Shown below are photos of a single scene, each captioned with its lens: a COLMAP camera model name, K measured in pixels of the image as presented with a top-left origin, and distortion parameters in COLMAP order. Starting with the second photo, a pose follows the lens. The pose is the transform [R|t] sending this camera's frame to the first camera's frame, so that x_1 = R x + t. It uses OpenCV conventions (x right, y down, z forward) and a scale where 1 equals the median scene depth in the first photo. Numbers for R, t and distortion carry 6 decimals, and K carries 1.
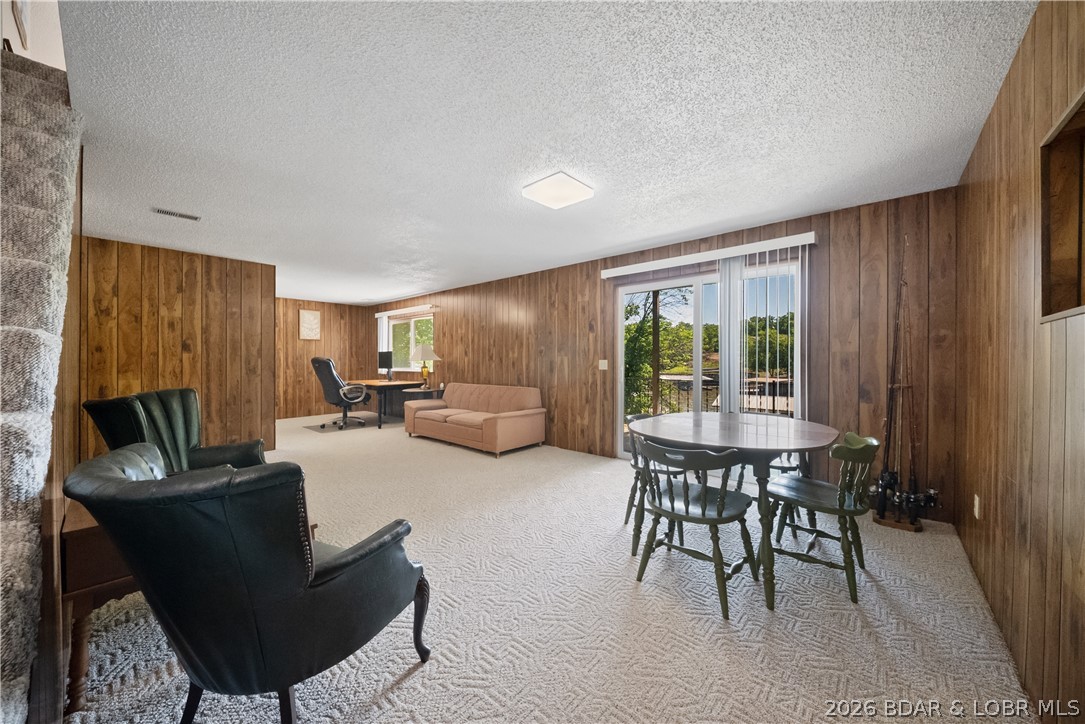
lens RADIAL K [[388.6, 0, 540.0], [0, 388.6, 362.0], [0, 0, 1]] dist [0.006175, -0.007739]
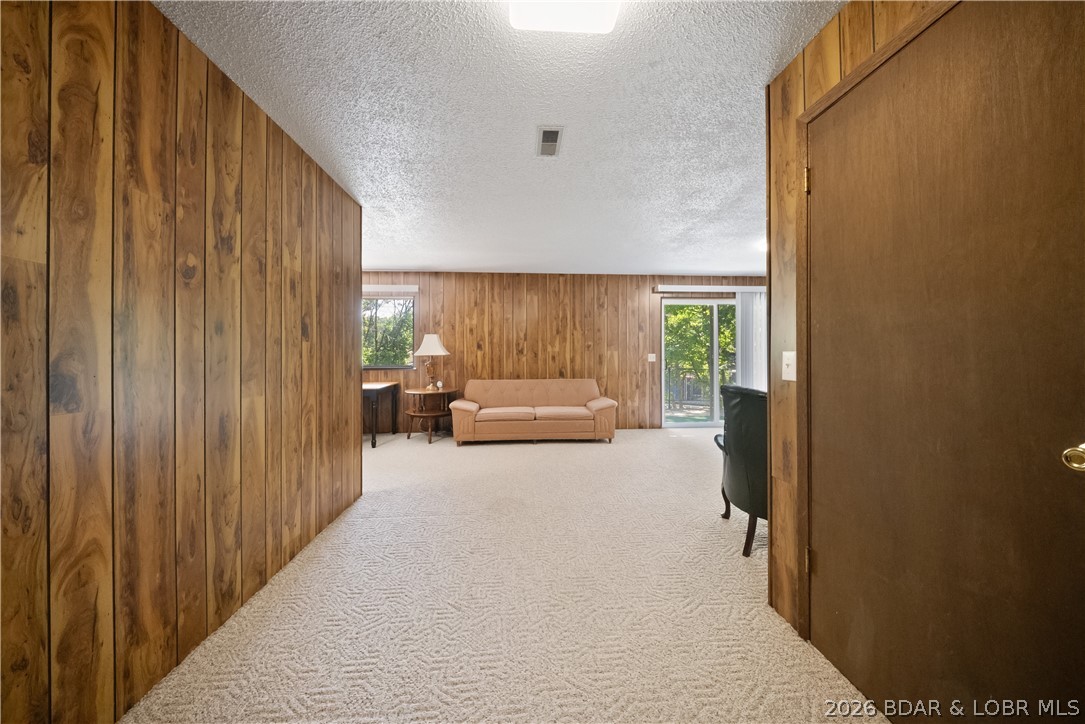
lens RADIAL K [[378.3, 0, 541.7], [0, 378.3, 352.5], [0, 0, 1]] dist [-0.007291, -0.000096]
pose [[0.704853, 0.002662, 0.709348, -0.925584], [0.004455, 0.999957, -0.008180, -0.001161], [-0.709339, 0.008926, 0.704811, 0.355880]]
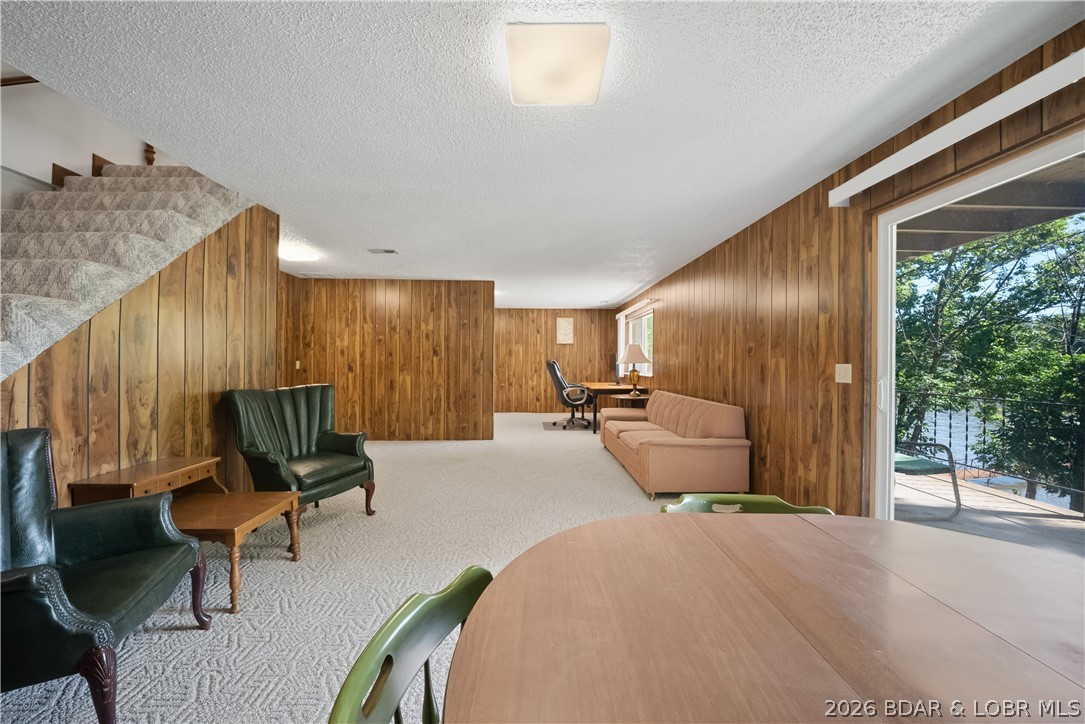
lens RADIAL K [[376.9, 0, 543.8], [0, 376.9, 360.5], [0, 0, 1]] dist [0.001352, -0.005081]
pose [[0.681878, -0.000838, -0.731466, 0.242328], [-0.005575, 0.999964, -0.006342, -0.004164], [0.731445, 0.008403, 0.681849, 0.350813]]
